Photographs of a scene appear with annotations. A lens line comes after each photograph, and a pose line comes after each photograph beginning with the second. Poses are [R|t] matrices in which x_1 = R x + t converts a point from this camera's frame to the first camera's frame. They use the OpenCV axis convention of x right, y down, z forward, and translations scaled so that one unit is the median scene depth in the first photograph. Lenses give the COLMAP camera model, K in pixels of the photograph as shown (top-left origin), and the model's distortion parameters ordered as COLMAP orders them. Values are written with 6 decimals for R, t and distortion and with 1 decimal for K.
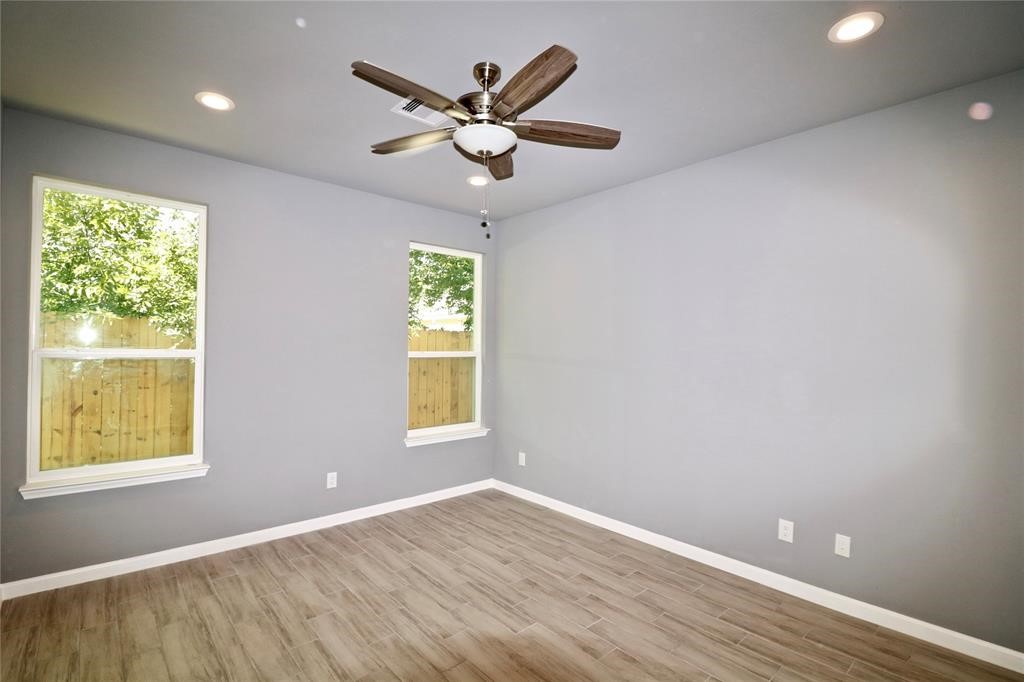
lens RADIAL K [[473.8, 0, 522.8], [0, 473.8, 351.0], [0, 0, 1]] dist [-0.003444, -0.010571]
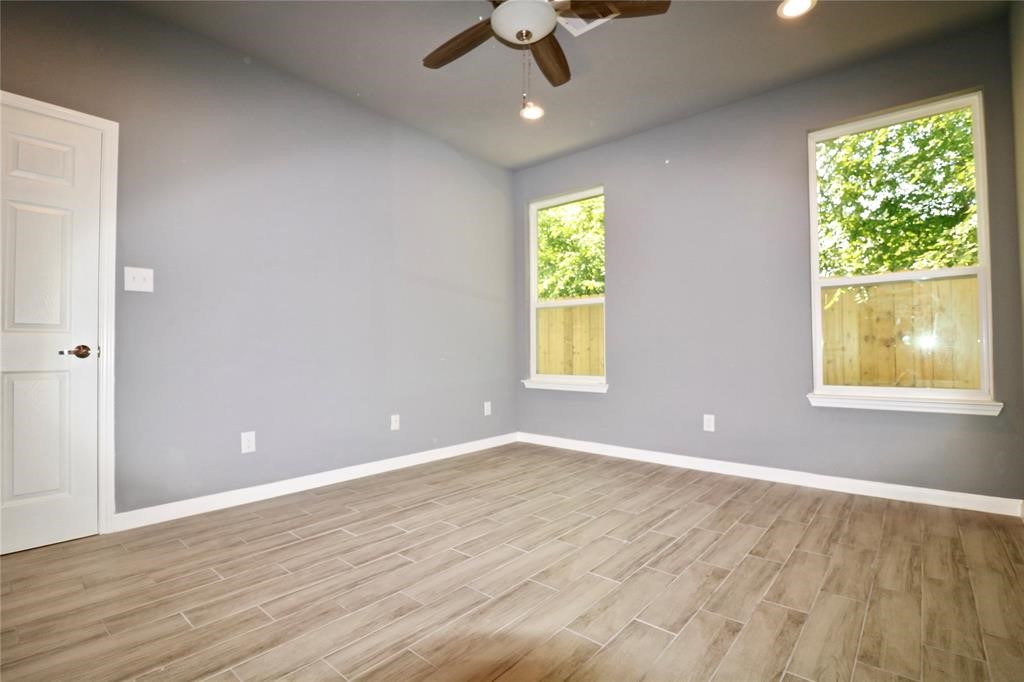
lens RADIAL K [[473.8, 0, 504.3], [0, 473.8, 340.6], [0, 0, 1]] dist [-0.003444, -0.010571]
pose [[0.126930, -0.036654, -0.991234, 0.649070], [0.003090, 0.999327, -0.036558, 0.181762], [0.991907, 0.001578, 0.126958, 0.607927]]
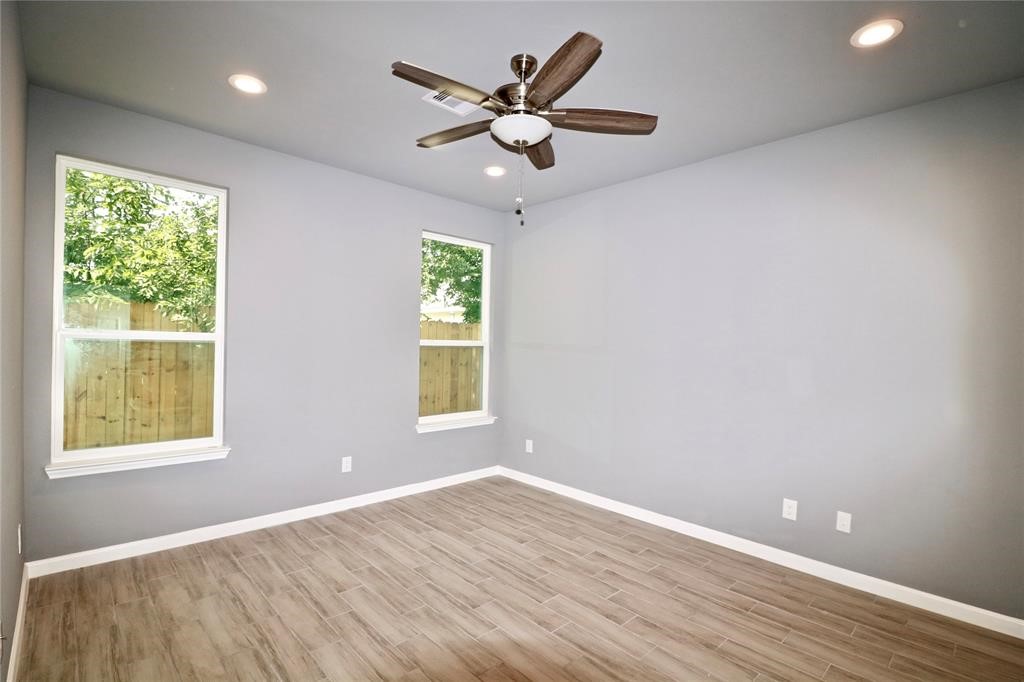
lens RADIAL K [[473.8, 0, 526.1], [0, 473.8, 355.7], [0, 0, 1]] dist [-0.003444, -0.010571]
pose [[0.999354, 0.010245, 0.034448, -0.072704], [-0.010931, 0.999745, 0.019783, 0.019762], [-0.034237, -0.020146, 0.999211, -0.032753]]
